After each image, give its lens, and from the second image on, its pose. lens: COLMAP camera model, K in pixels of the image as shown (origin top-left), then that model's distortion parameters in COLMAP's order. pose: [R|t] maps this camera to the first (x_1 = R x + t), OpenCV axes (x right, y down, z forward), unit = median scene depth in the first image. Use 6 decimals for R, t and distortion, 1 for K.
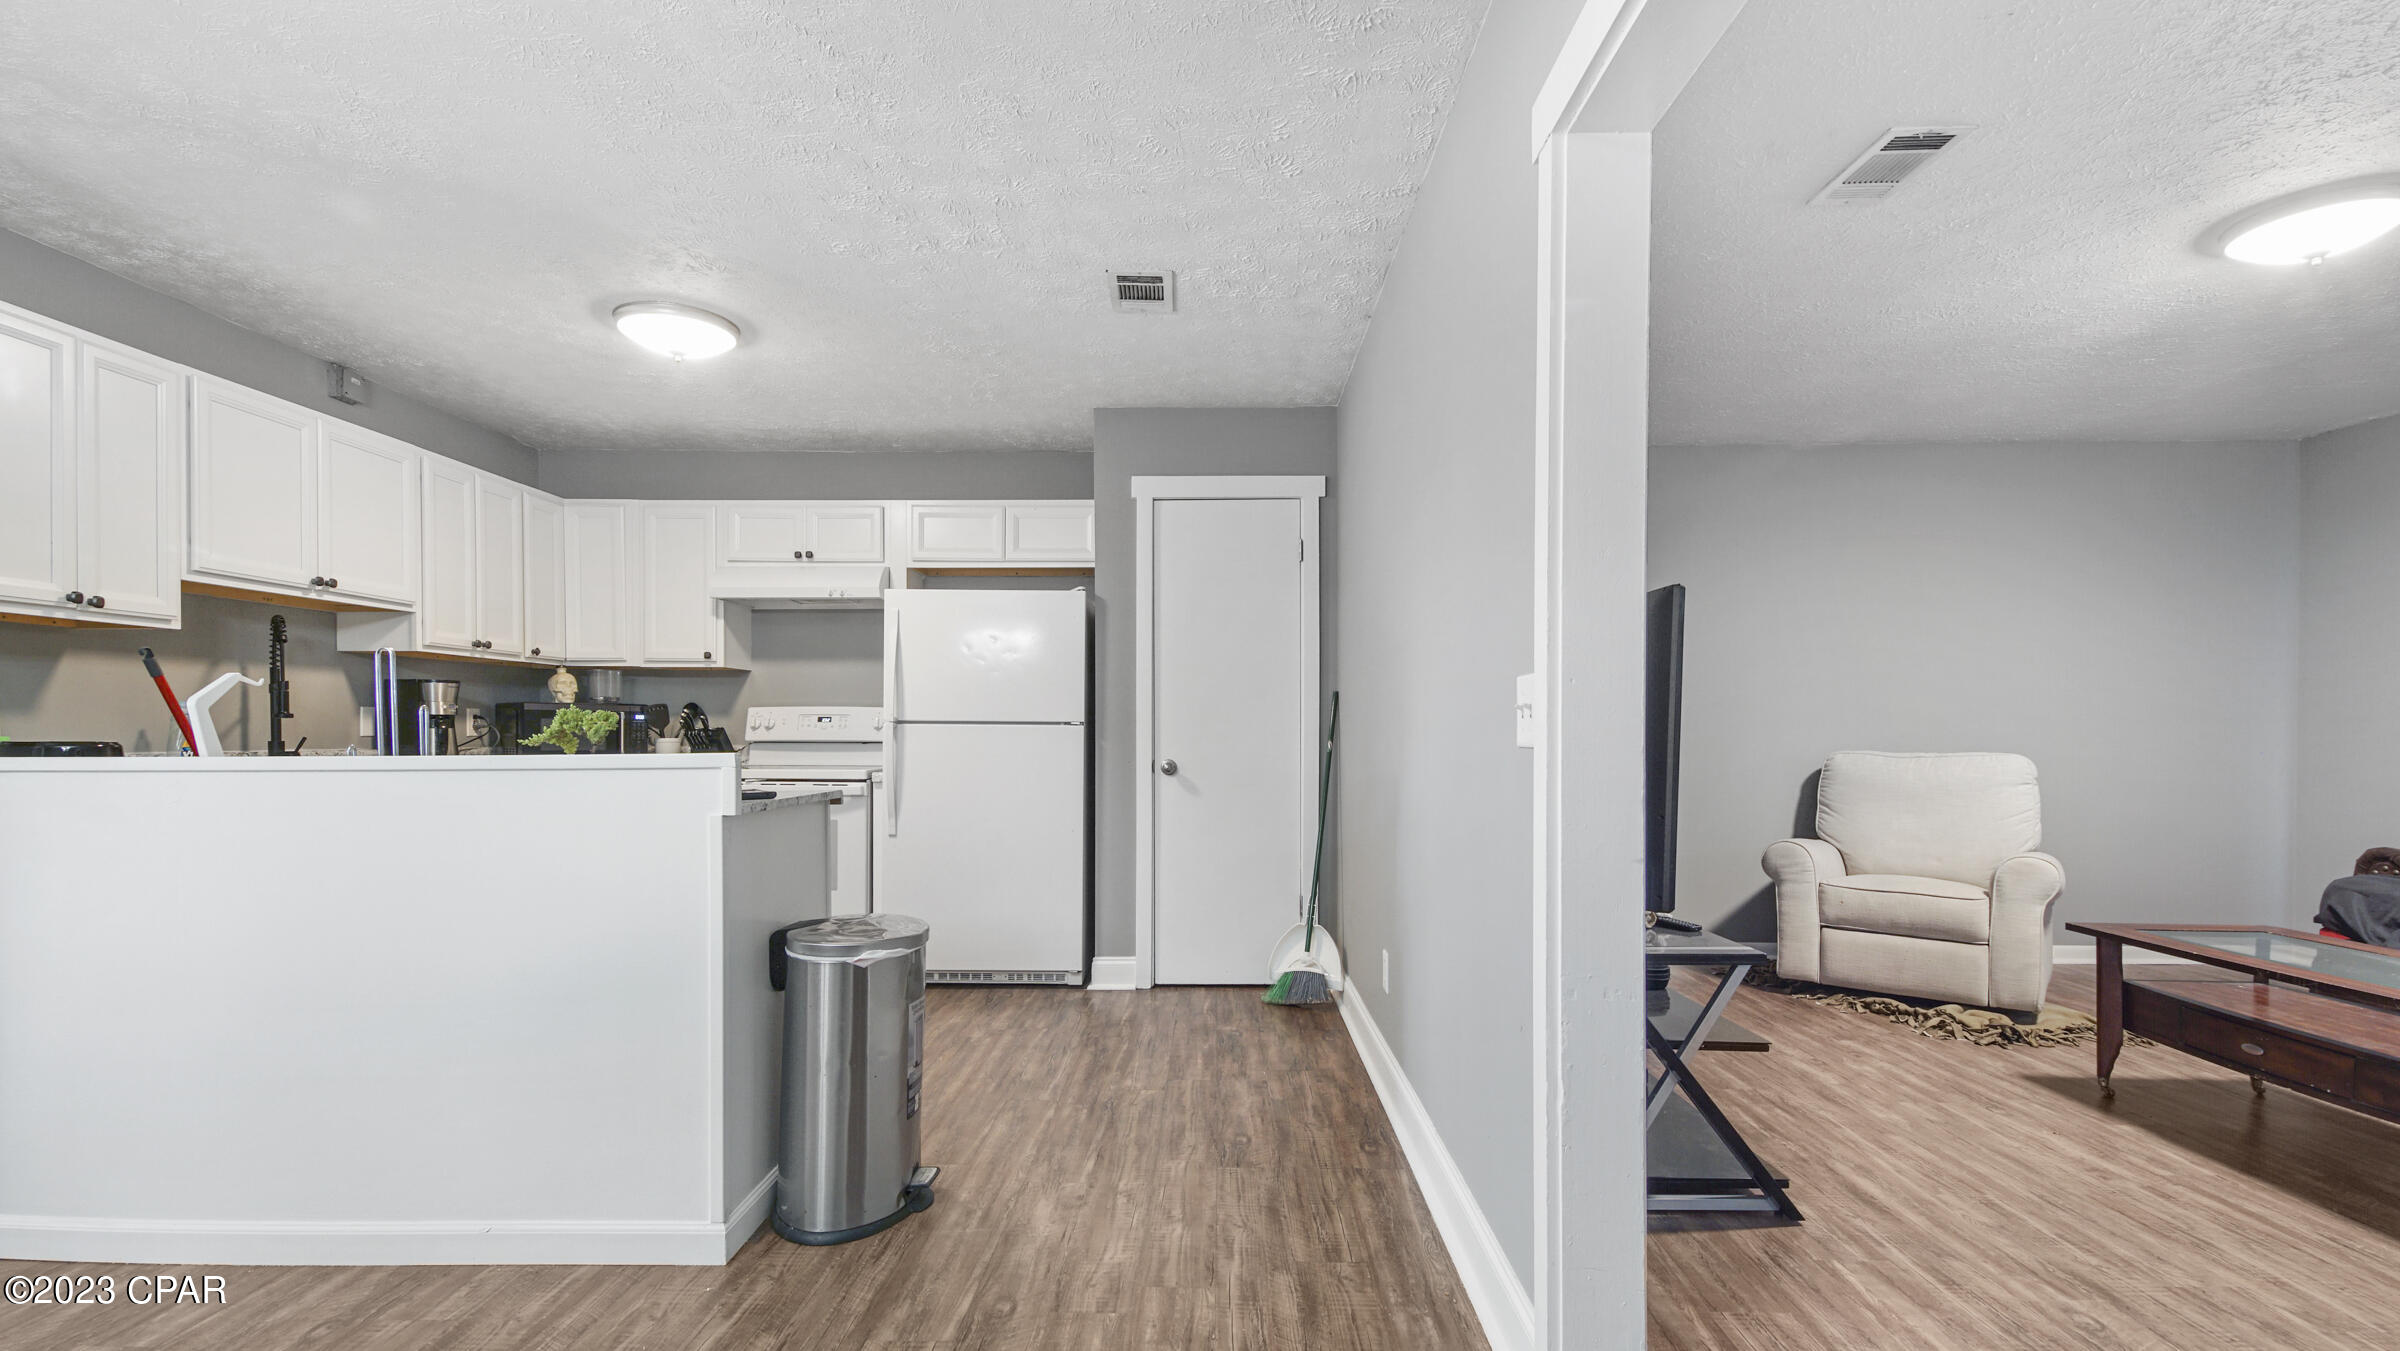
lens RADIAL K [[1081.6, 0, 1195.8], [0, 1081.6, 746.3], [0, 0, 1]] dist [0.043511, -0.028569]
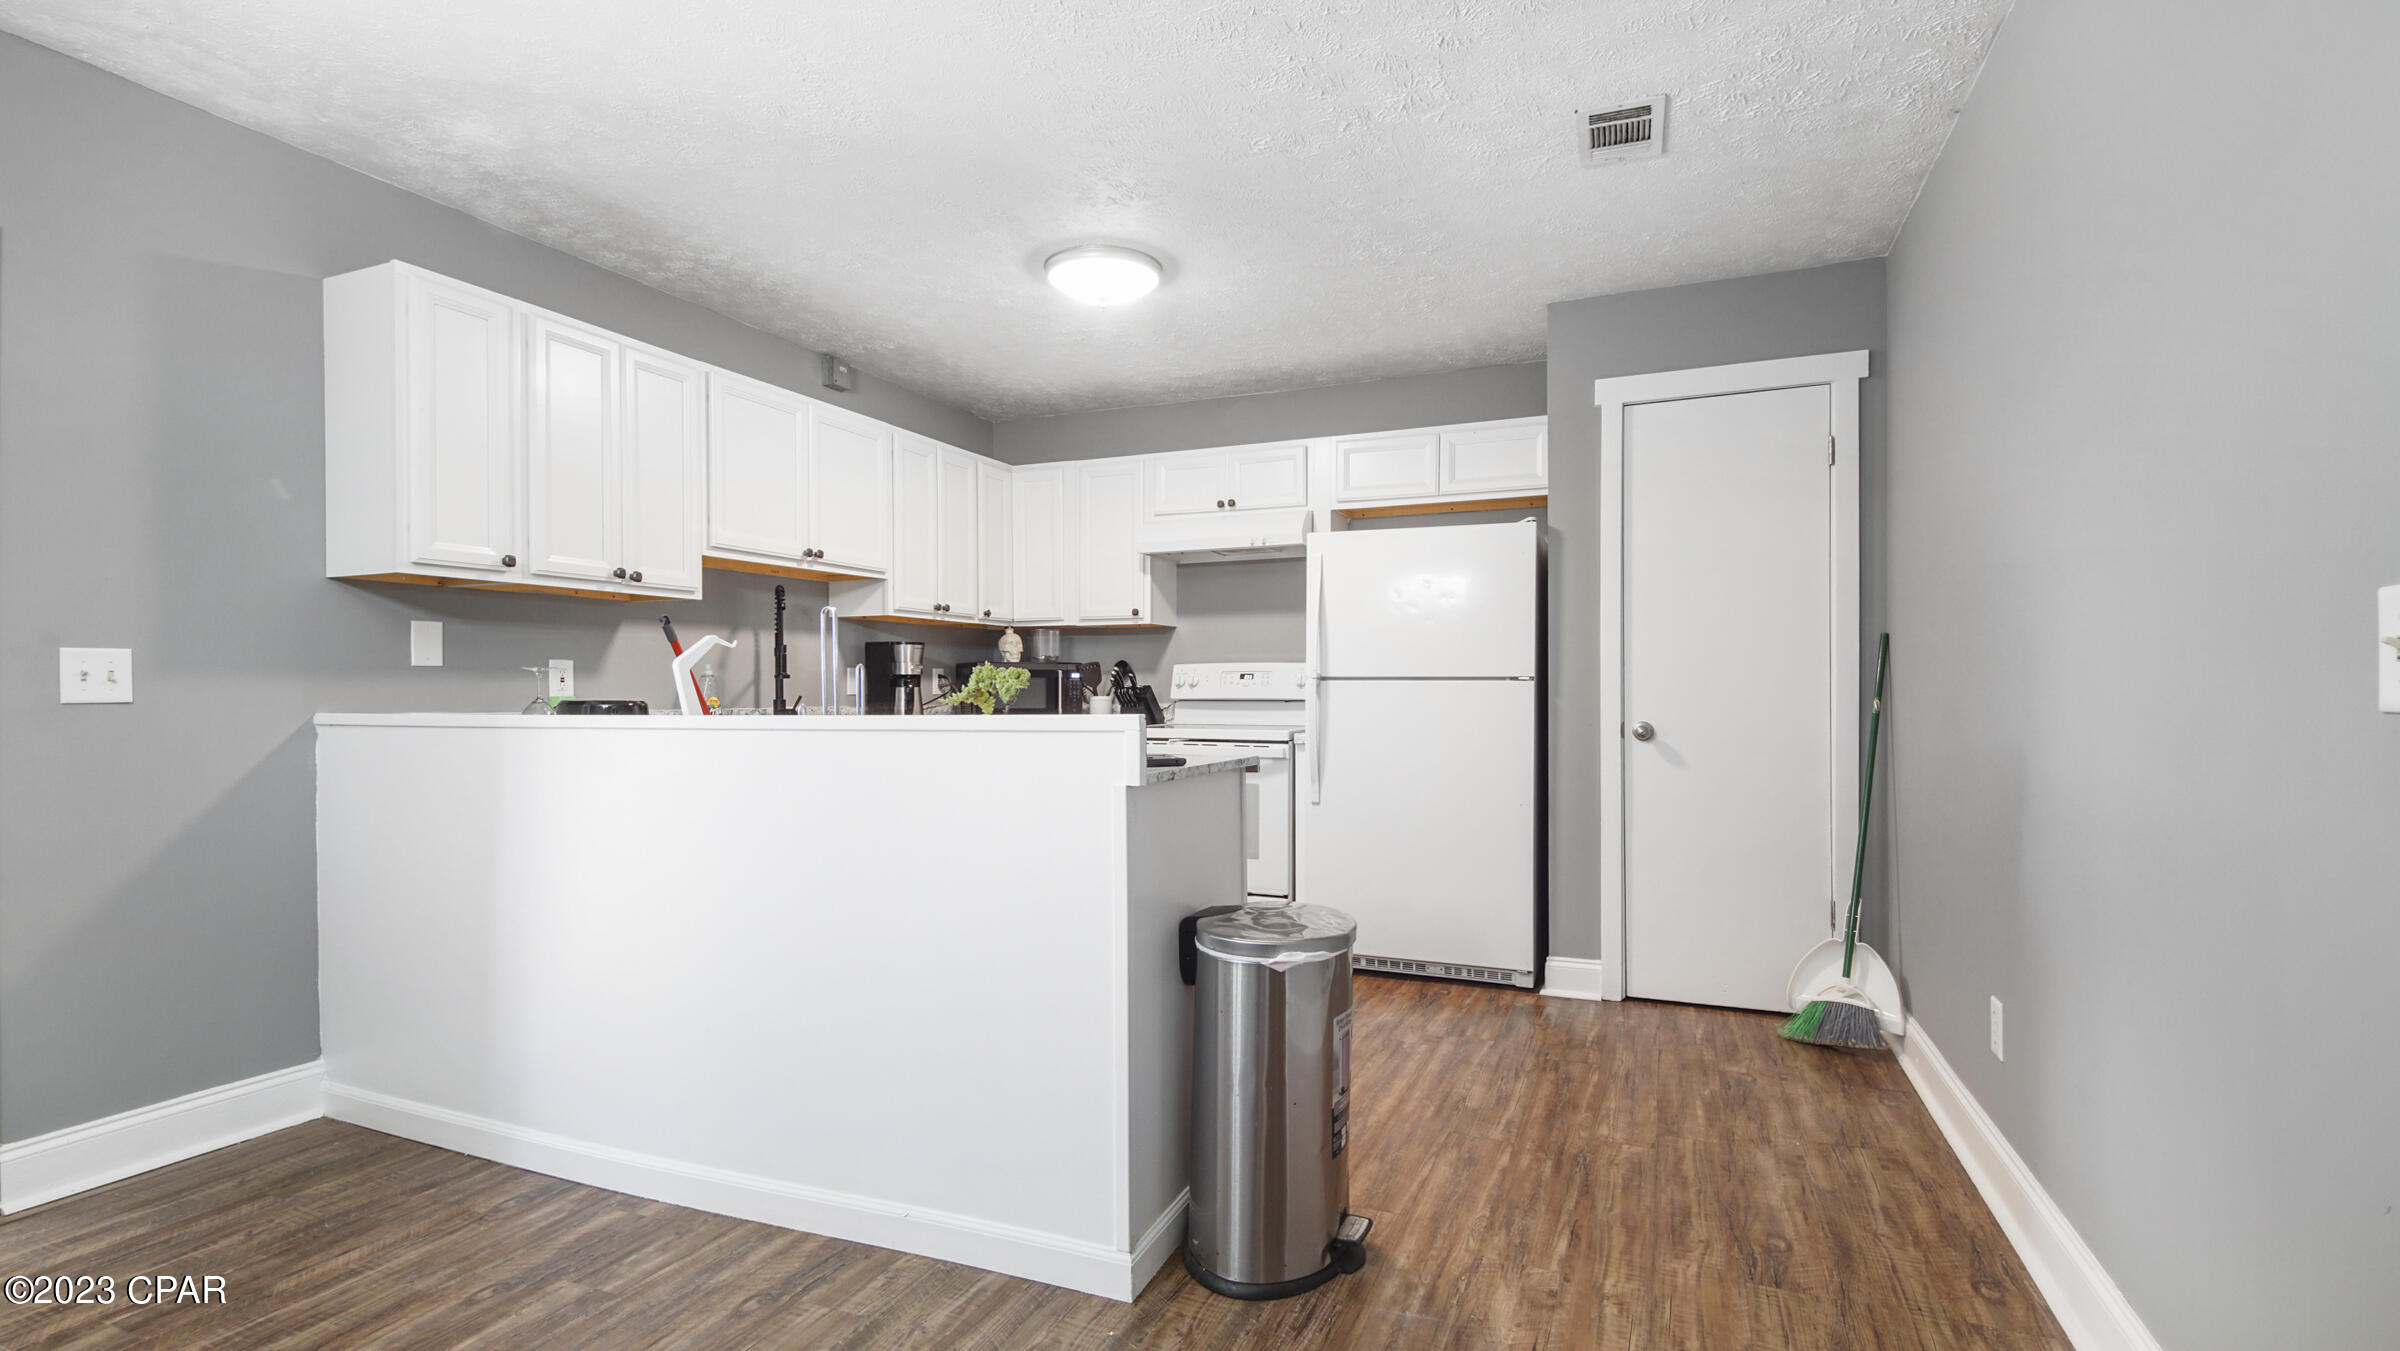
lens RADIAL K [[1108.8, 0, 1196.8], [0, 1108.8, 690.5], [0, 0, 1]] dist [0.036279, -0.022367]
pose [[0.928384, -0.003165, -0.371608, -0.030283], [-0.001224, 0.999932, -0.011576, -0.001410], [0.371619, 0.011202, 0.928318, 0.115334]]
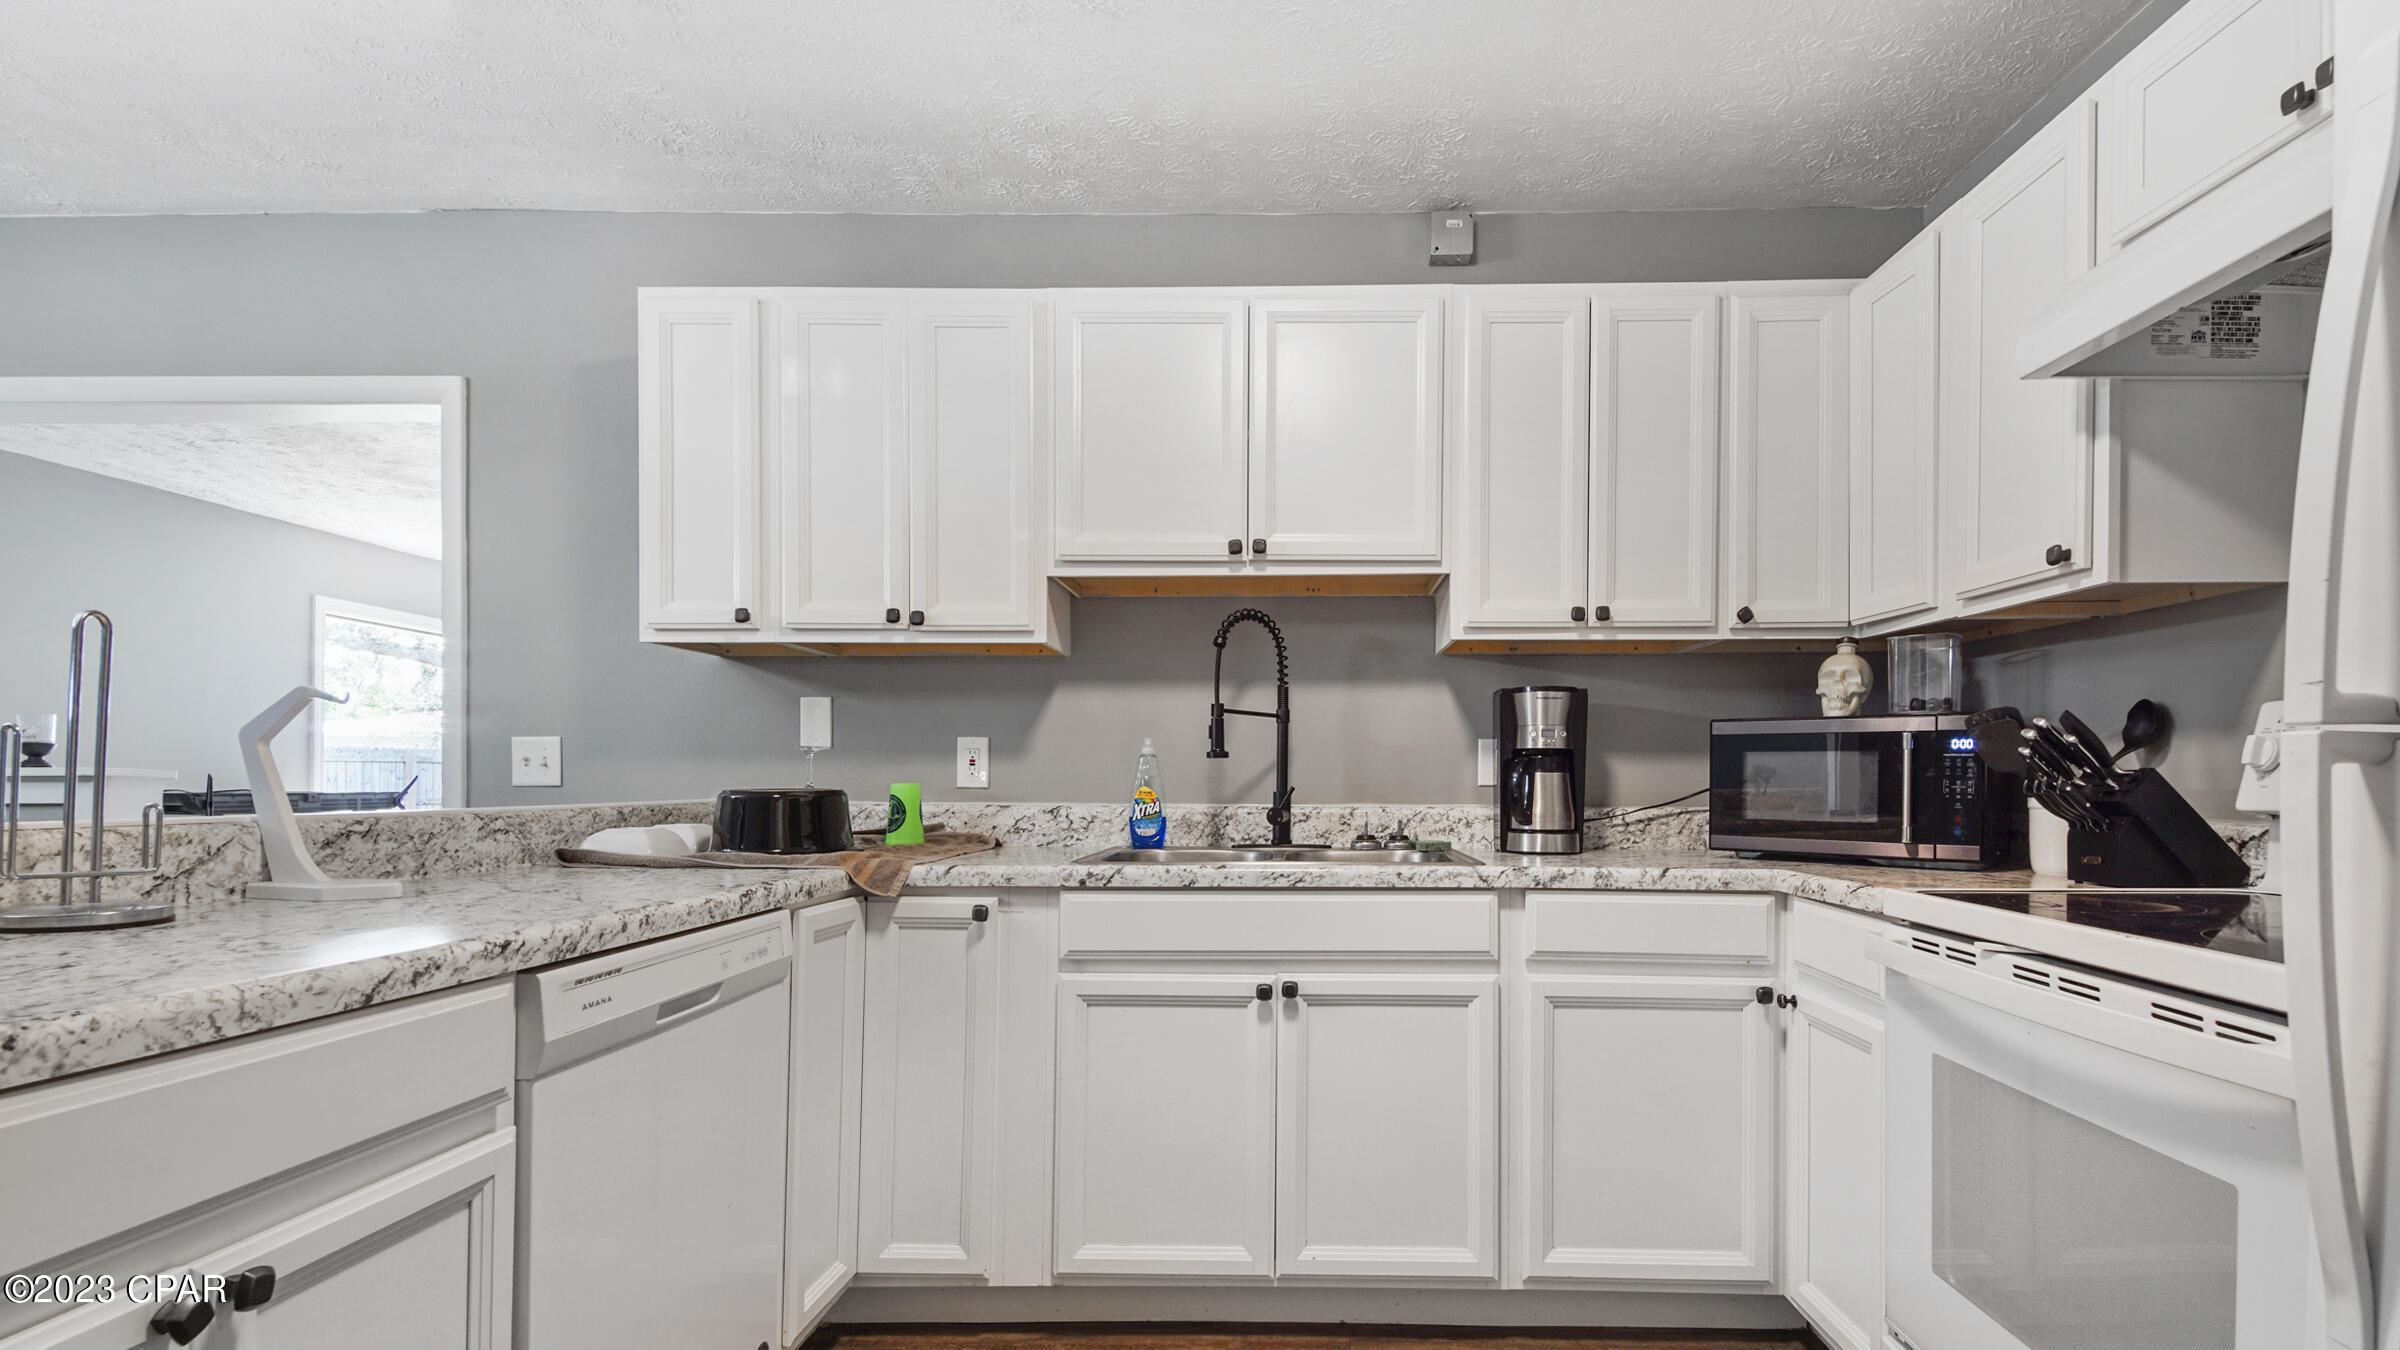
lens RADIAL K [[1156.7, 0, 1274.9], [0, 1156.7, 763.7], [0, 0, 1]] dist [0.031979, -0.000082]
pose [[0.006065, -0.010496, -0.999927, -0.110026], [-0.015734, 0.999820, -0.010591, -0.014649], [0.999858, 0.015797, 0.005899, 0.984265]]
